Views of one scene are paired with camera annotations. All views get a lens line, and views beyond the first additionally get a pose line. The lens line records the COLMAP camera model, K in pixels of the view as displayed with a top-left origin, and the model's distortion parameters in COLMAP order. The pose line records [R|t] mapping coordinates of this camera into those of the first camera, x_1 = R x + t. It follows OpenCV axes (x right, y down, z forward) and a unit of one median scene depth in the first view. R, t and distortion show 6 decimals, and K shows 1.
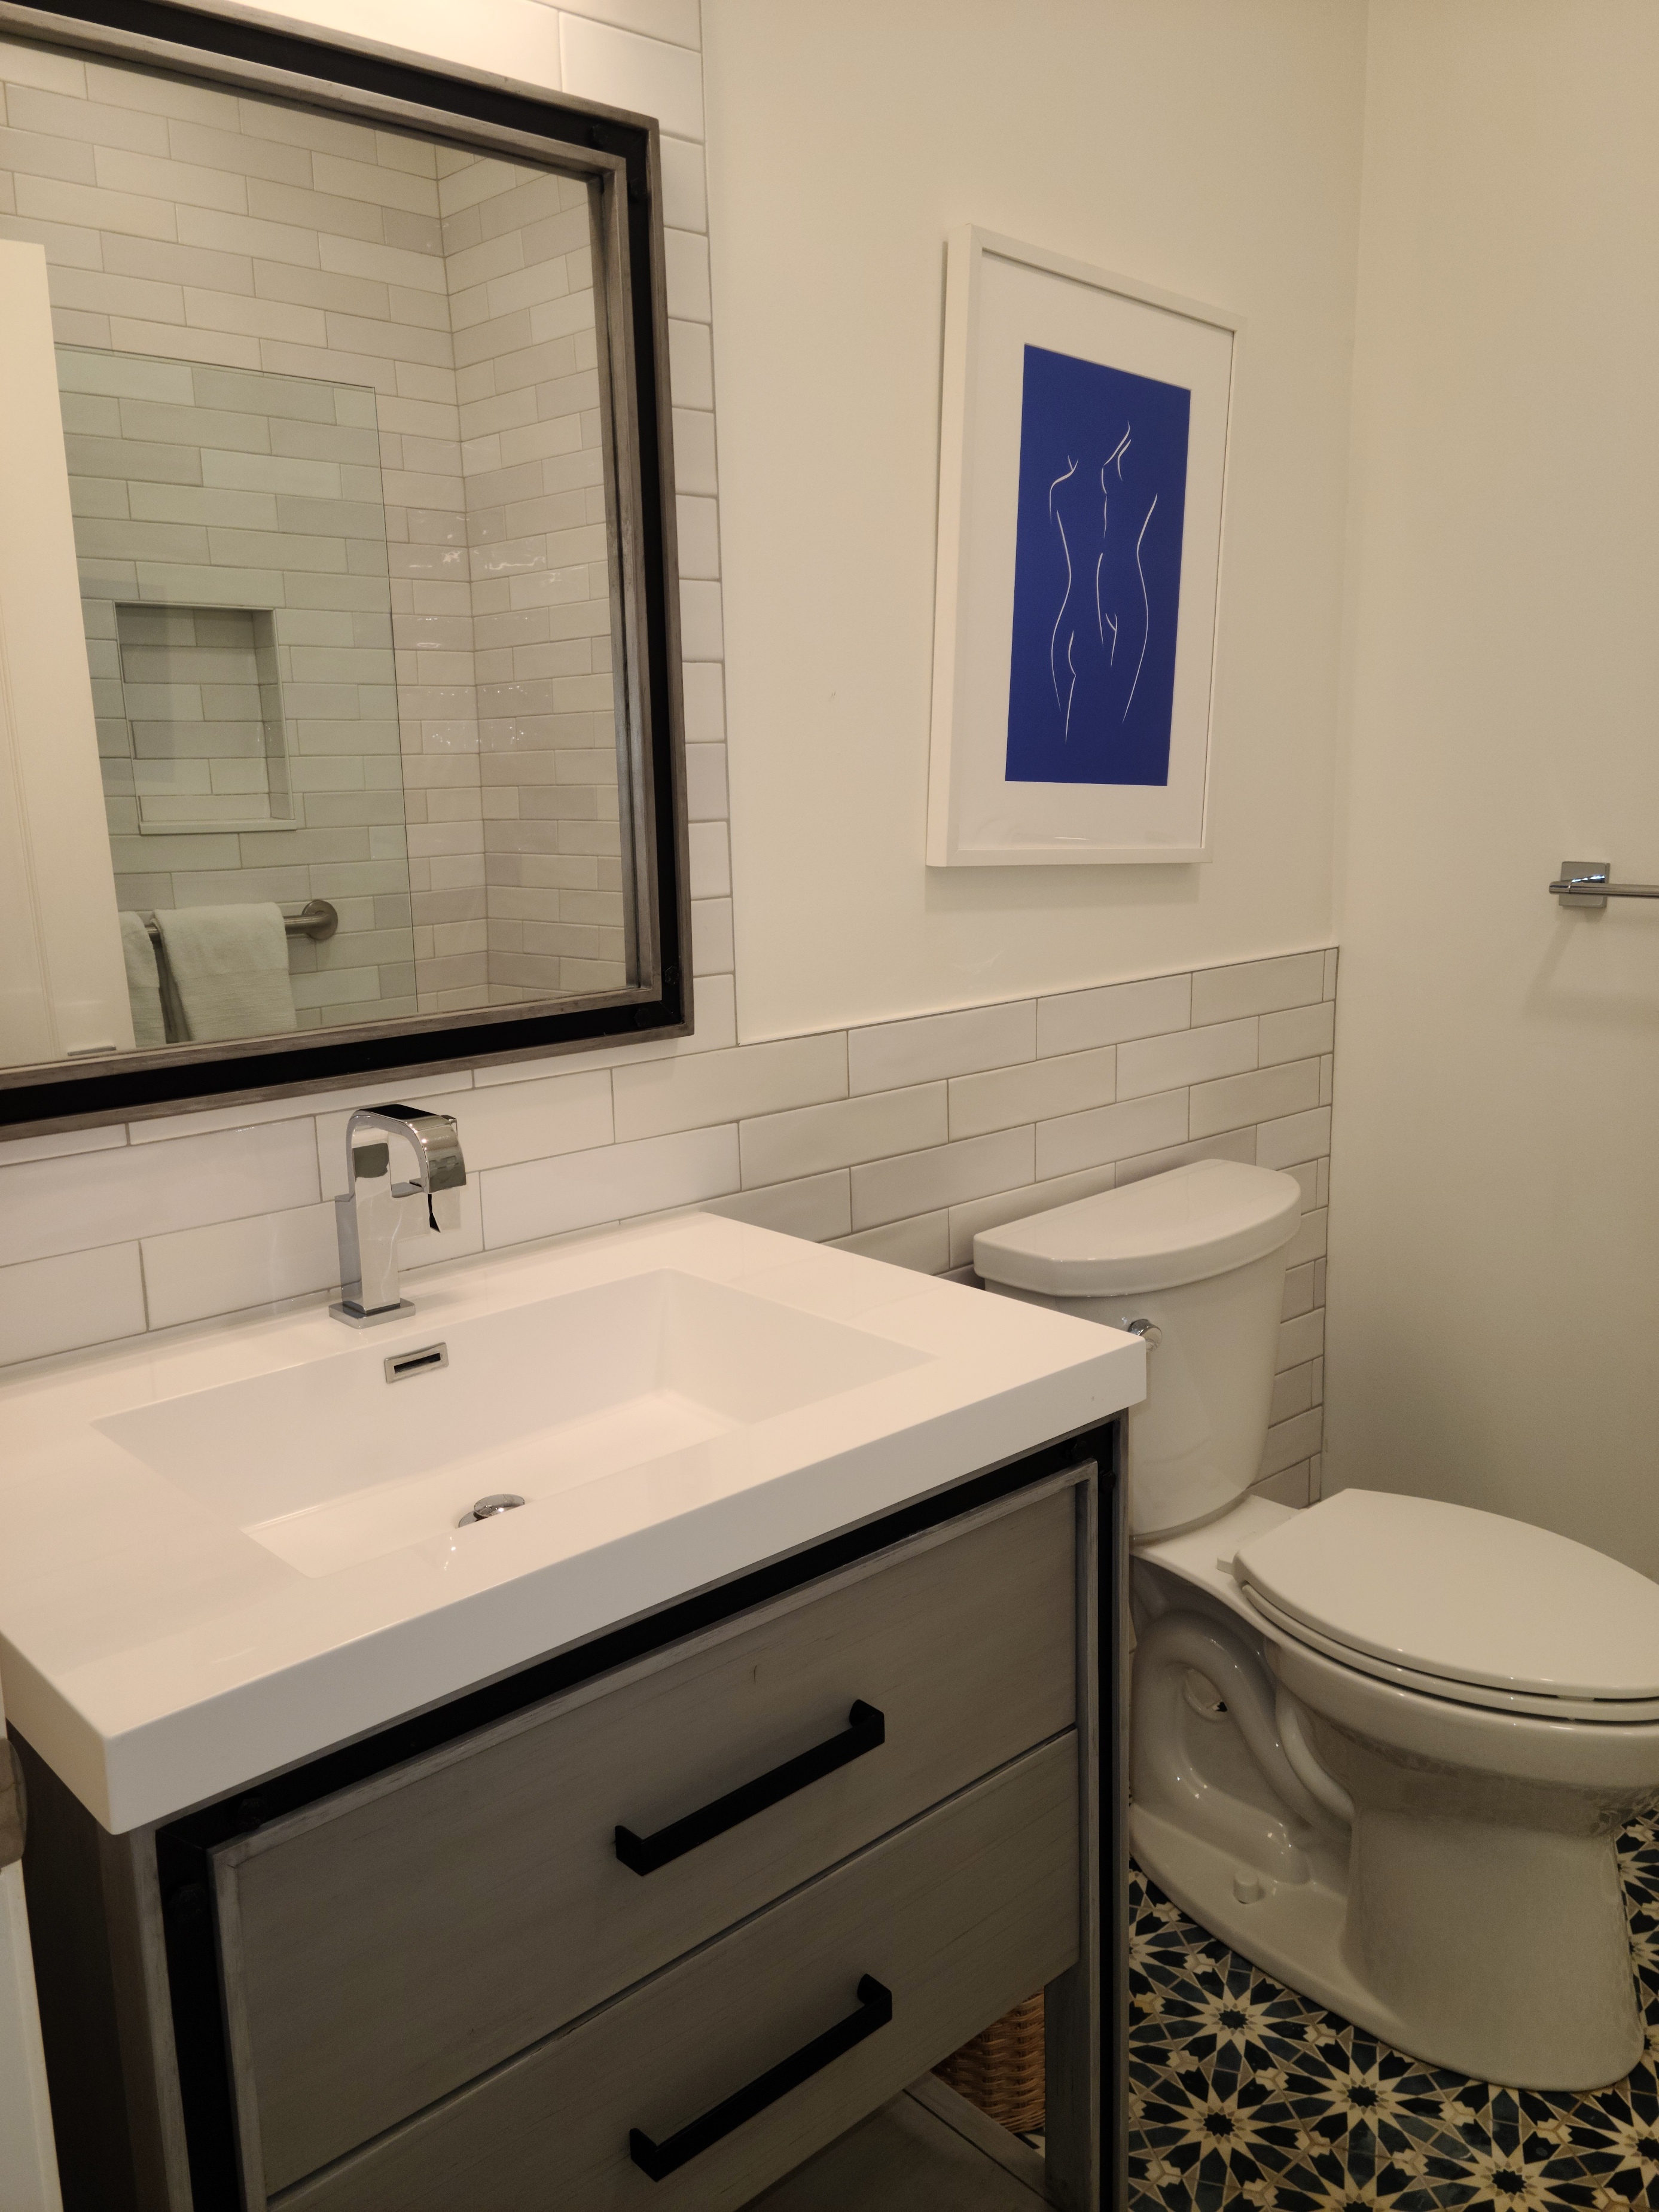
lens RADIAL K [[1768.6, 0, 838.5], [0, 1768.6, 1091.1], [0, 0, 1]] dist [0.099031, -0.103735]
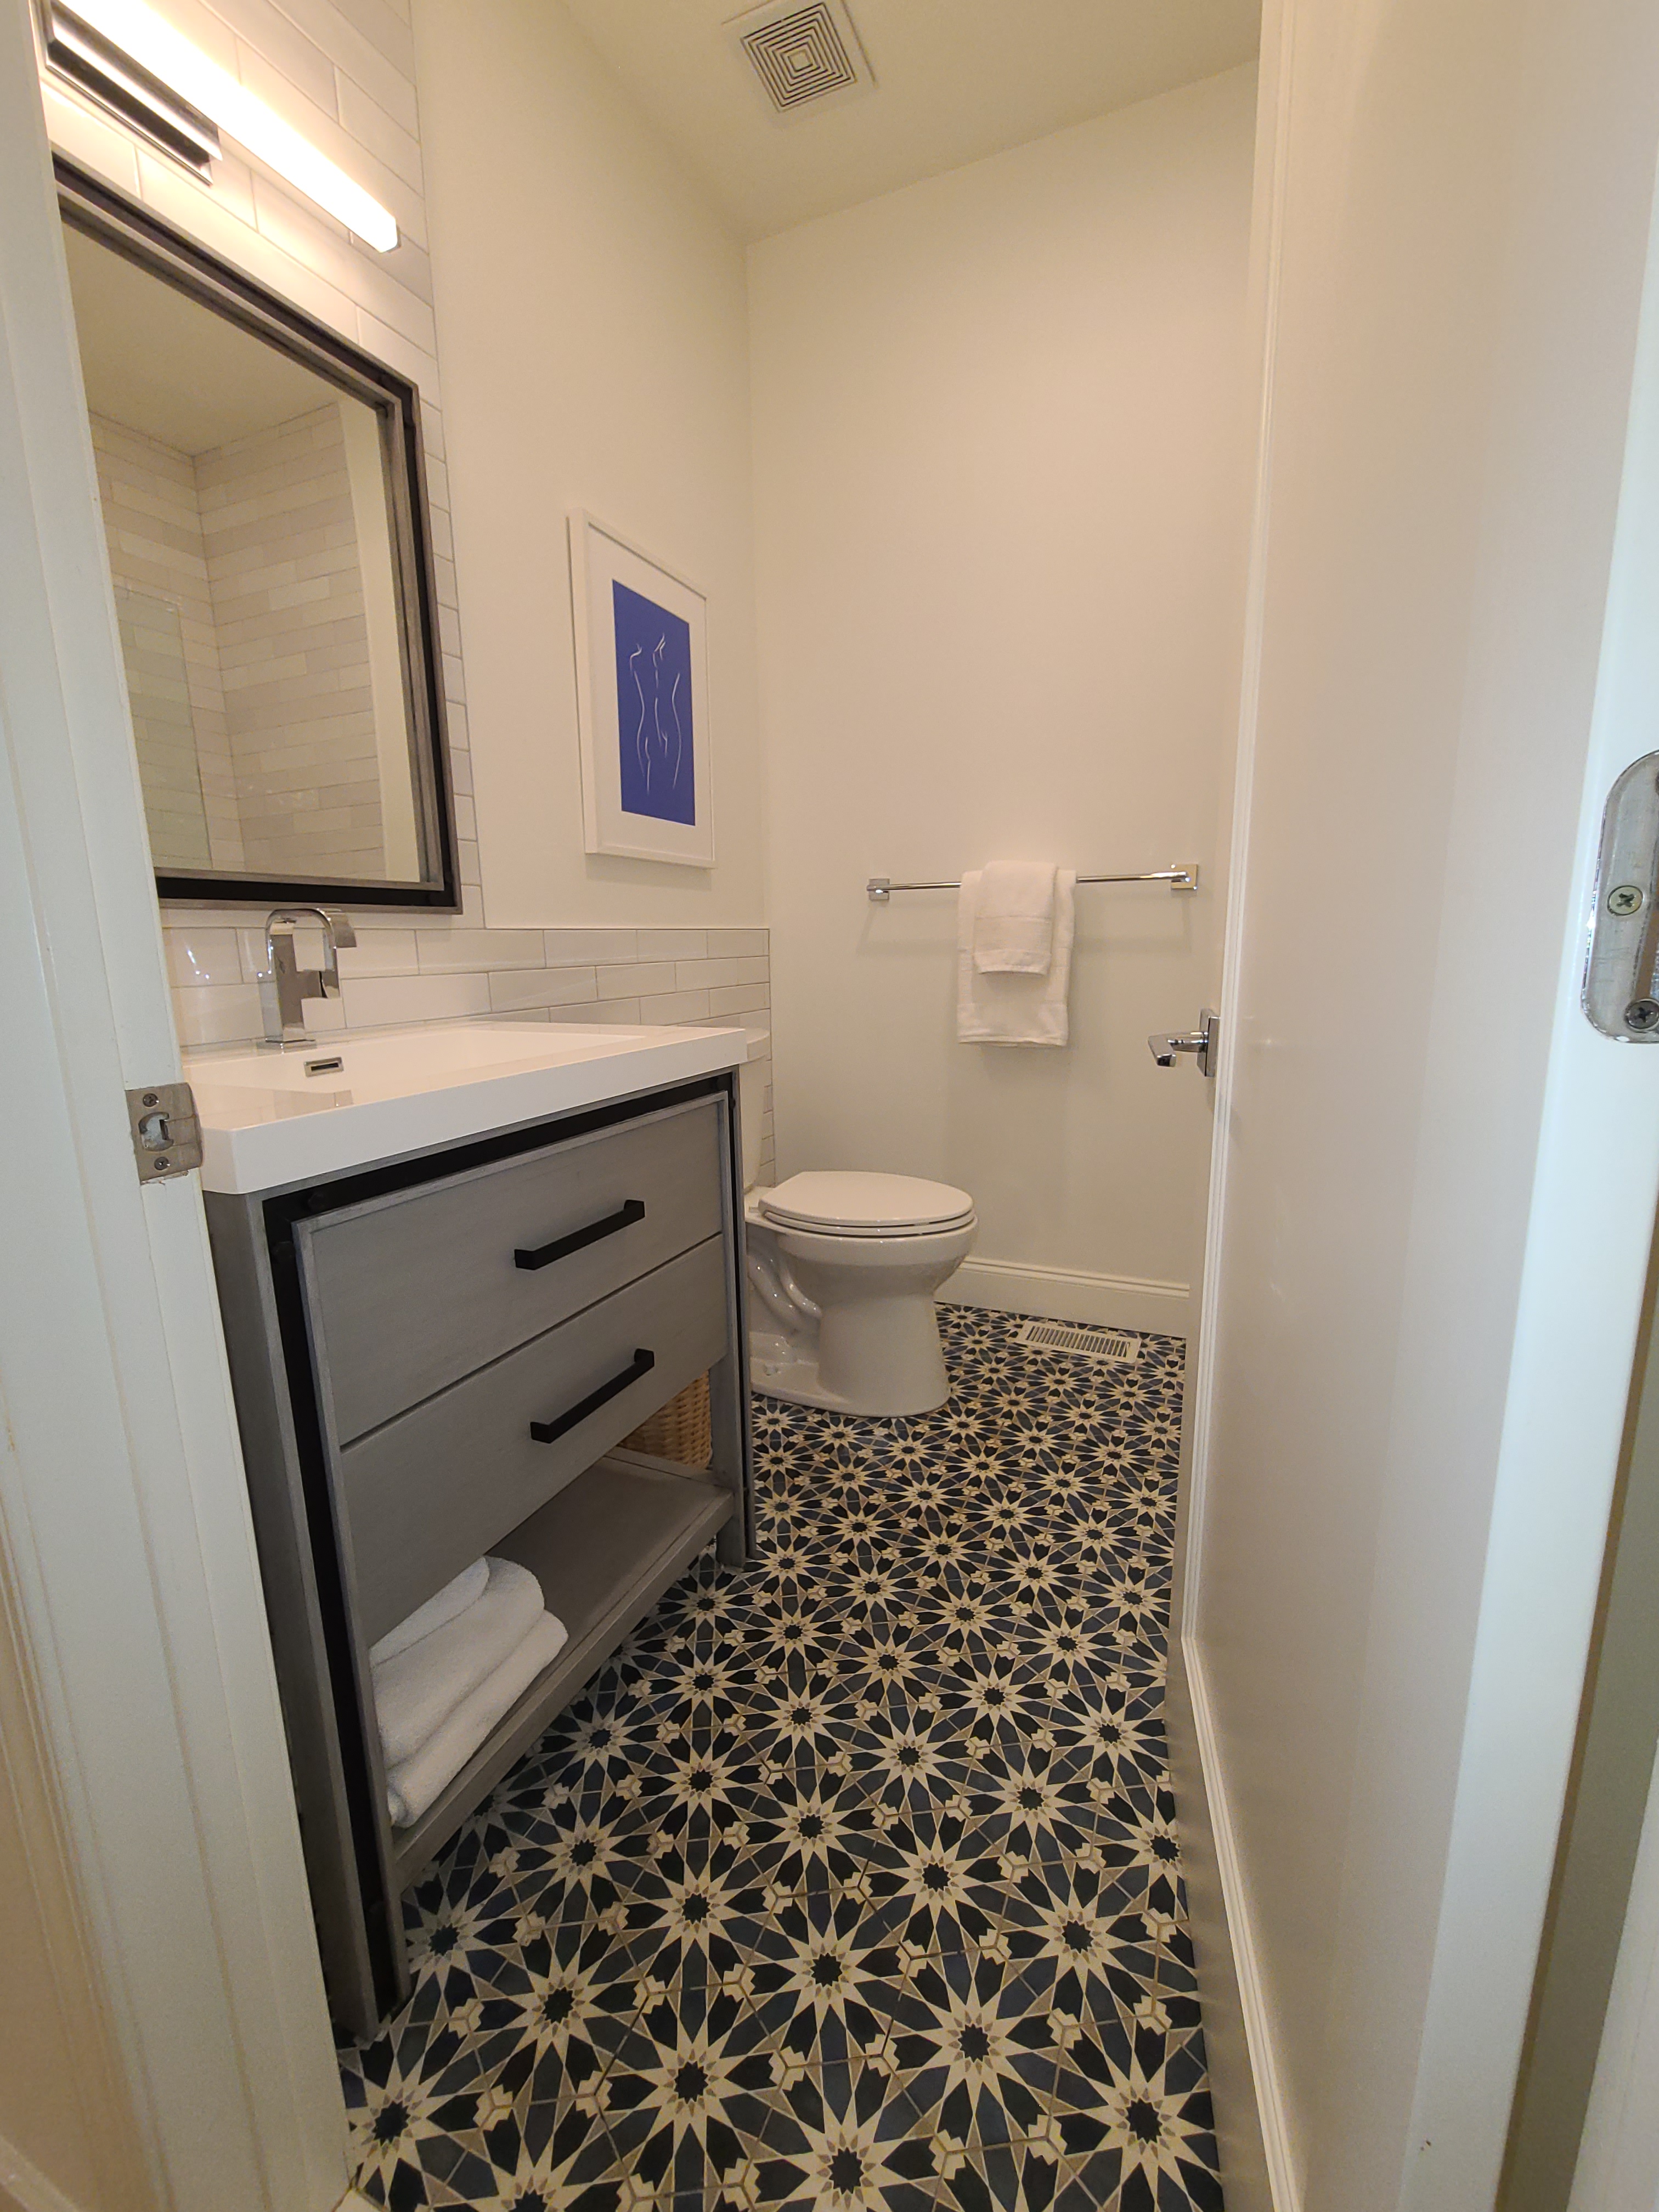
lens RADIAL K [[908.1, 0, 832.6], [0, 908.1, 1109.4], [0, 0, 1]] dist [-0.004875, -0.000244]
pose [[0.916587, -0.066931, 0.394194, -0.109960], [0.069547, 0.997549, 0.007664, 0.174574], [-0.393741, 0.020391, 0.918995, 0.027447]]
